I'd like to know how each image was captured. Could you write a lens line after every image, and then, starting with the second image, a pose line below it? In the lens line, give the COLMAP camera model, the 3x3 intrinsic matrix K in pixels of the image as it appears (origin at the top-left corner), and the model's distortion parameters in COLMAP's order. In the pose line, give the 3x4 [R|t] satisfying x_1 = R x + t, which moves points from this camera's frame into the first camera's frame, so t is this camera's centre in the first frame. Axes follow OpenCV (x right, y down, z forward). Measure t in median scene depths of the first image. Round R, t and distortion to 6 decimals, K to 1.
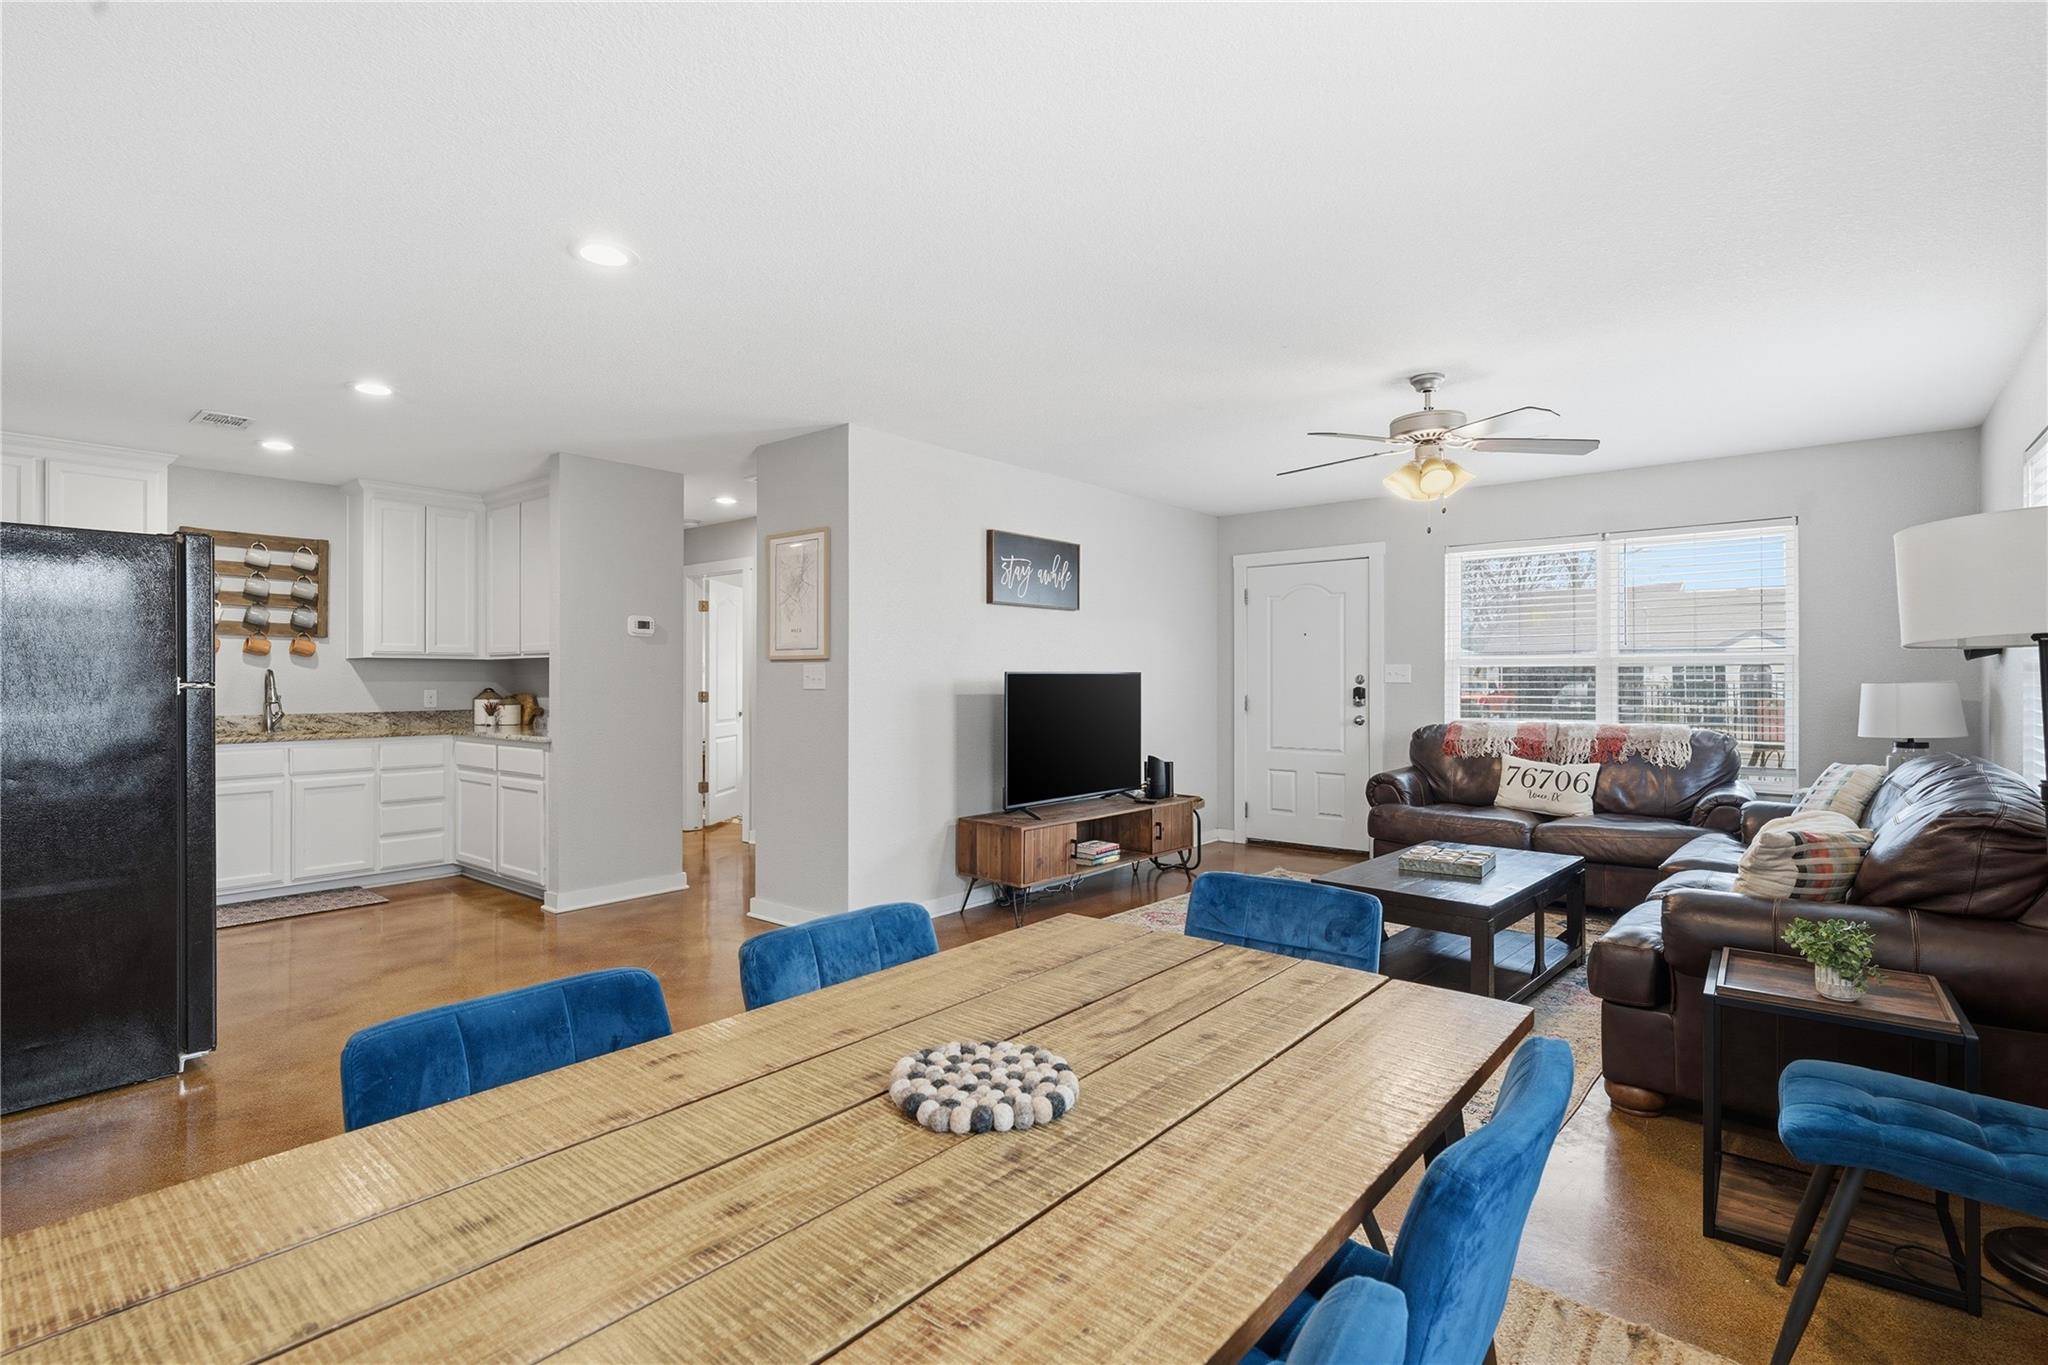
lens RADIAL K [[979.3, 0, 1019.5], [0, 979.3, 676.3], [0, 0, 1]] dist [-0.004309, -0.000387]
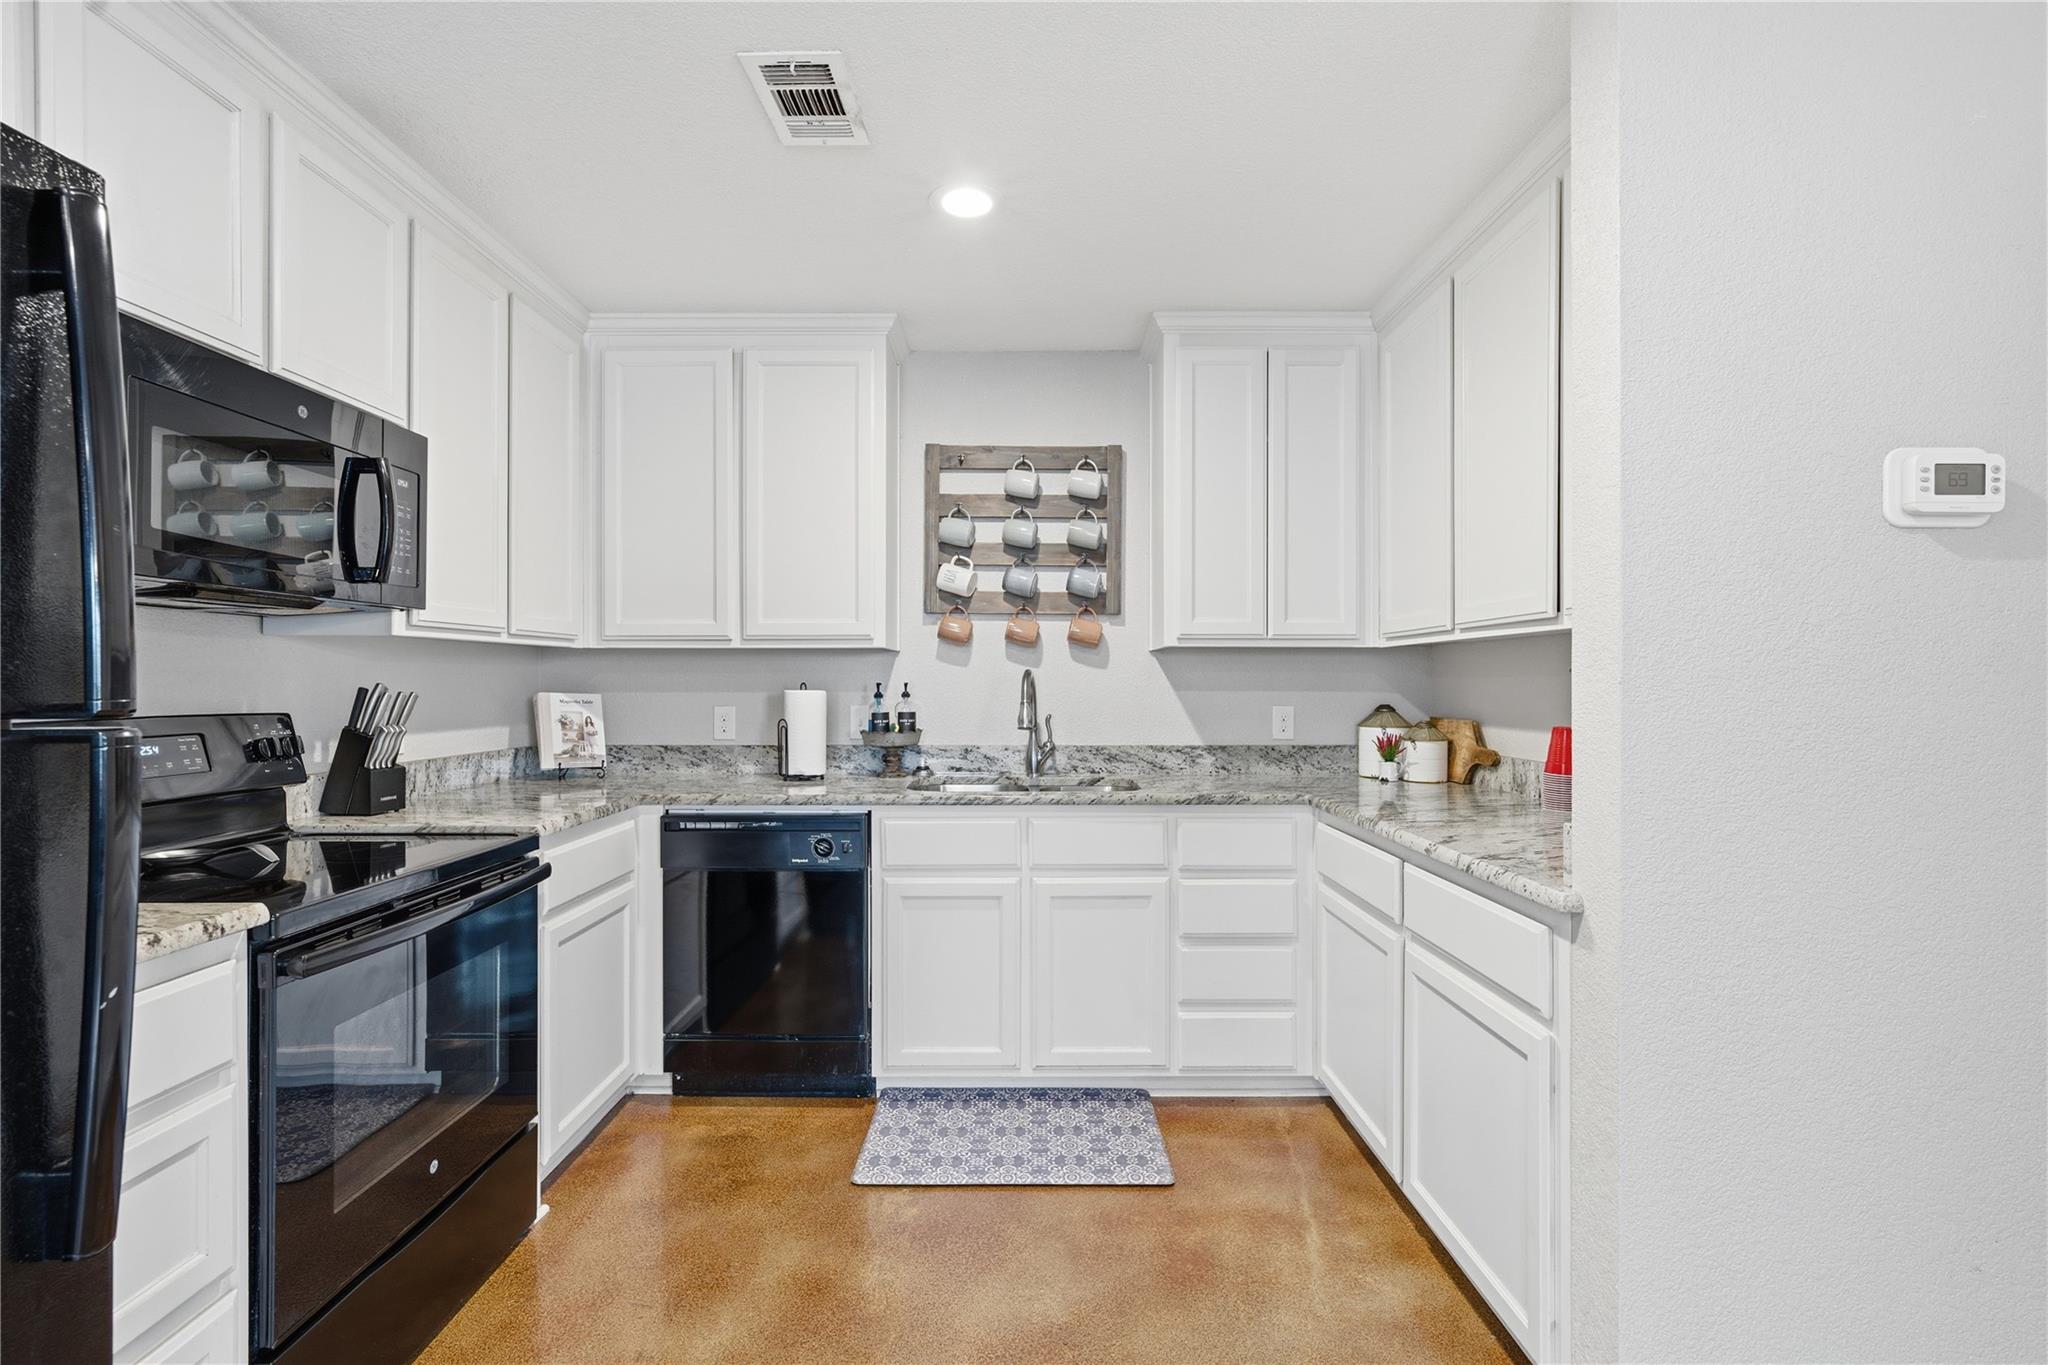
lens RADIAL K [[944.3, 0, 1021.6], [0, 944.3, 678.4], [0, 0, 1]] dist [-0.021331, -0.000017]
pose [[0.646679, -0.001256, -0.762761, -0.326532], [0.001531, 0.999999, -0.000350, -0.001864], [0.762761, -0.000941, 0.646680, 0.604412]]
